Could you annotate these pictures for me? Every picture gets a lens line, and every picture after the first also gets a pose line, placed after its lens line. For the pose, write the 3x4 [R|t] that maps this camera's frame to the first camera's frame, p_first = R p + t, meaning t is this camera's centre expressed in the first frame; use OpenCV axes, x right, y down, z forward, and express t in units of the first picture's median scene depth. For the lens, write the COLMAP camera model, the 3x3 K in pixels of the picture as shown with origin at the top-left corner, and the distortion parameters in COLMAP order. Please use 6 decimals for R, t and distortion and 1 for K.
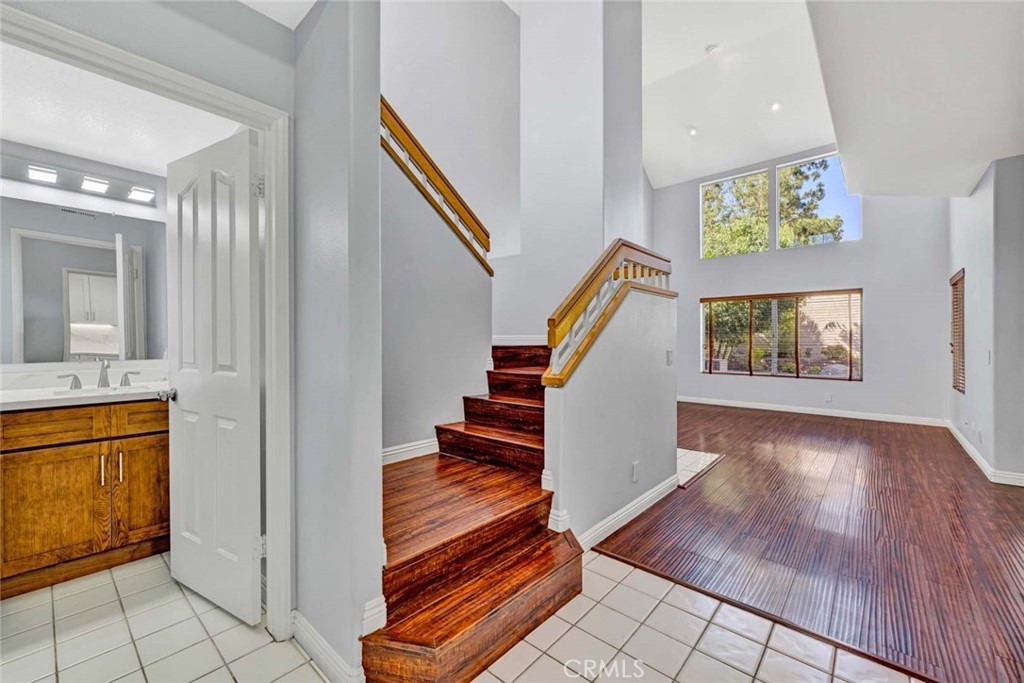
lens RADIAL K [[421.5, 0, 512.1], [0, 421.5, 345.4], [0, 0, 1]] dist [-0.003778, -0.000758]
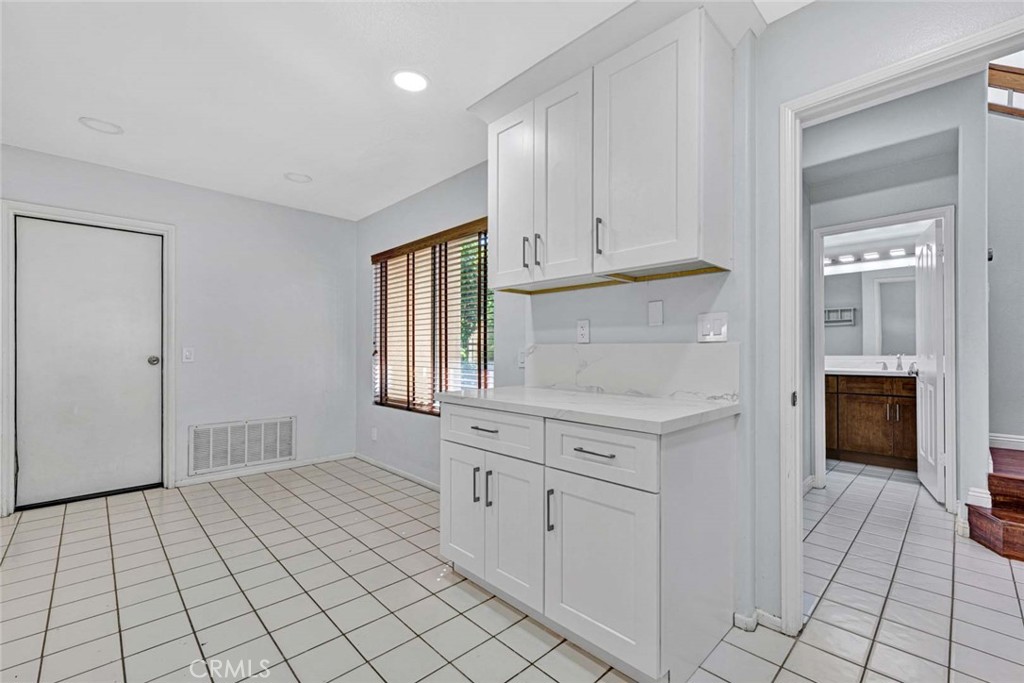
lens RADIAL K [[440.3, 0, 511.6], [0, 440.3, 352.7], [0, 0, 1]] dist [-0.009386, 0.000216]
pose [[-0.074898, -0.000521, -0.997191, 1.124496], [-0.000870, 1.000000, -0.000457, 0.036812], [0.997191, 0.000833, -0.074899, -0.545775]]
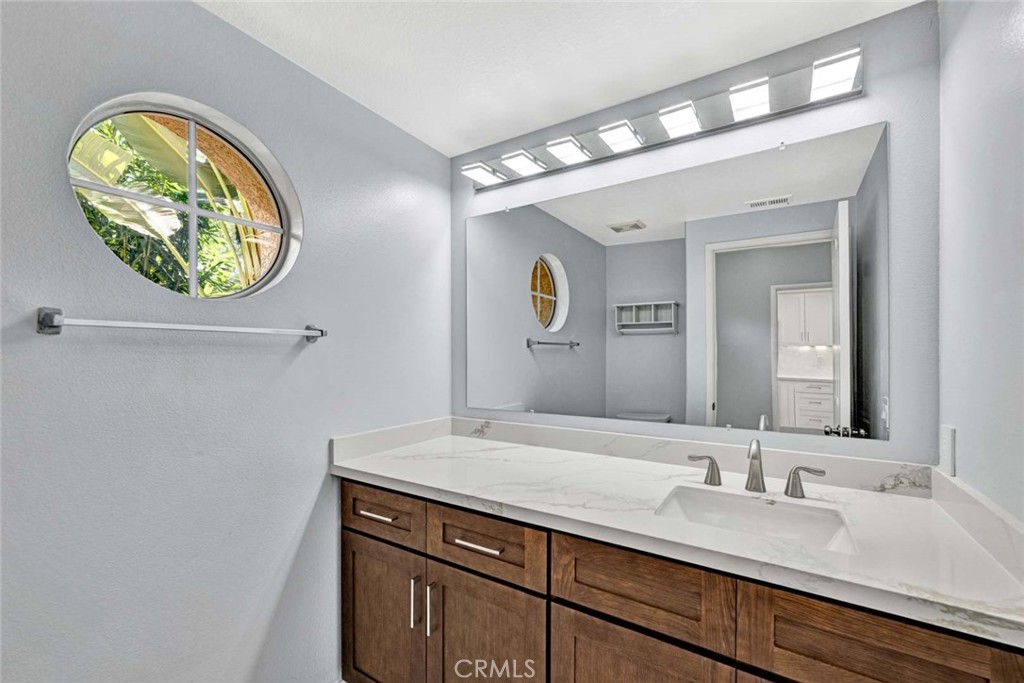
lens RADIAL K [[419.7, 0, 509.2], [0, 419.7, 360.1], [0, 0, 1]] dist [-0.000239, -0.000042]
pose [[0.146256, 0.009818, -0.989198, -0.620069], [-0.007899, 0.999930, 0.008757, -0.067099], [0.989215, 0.006533, 0.146324, 0.754304]]
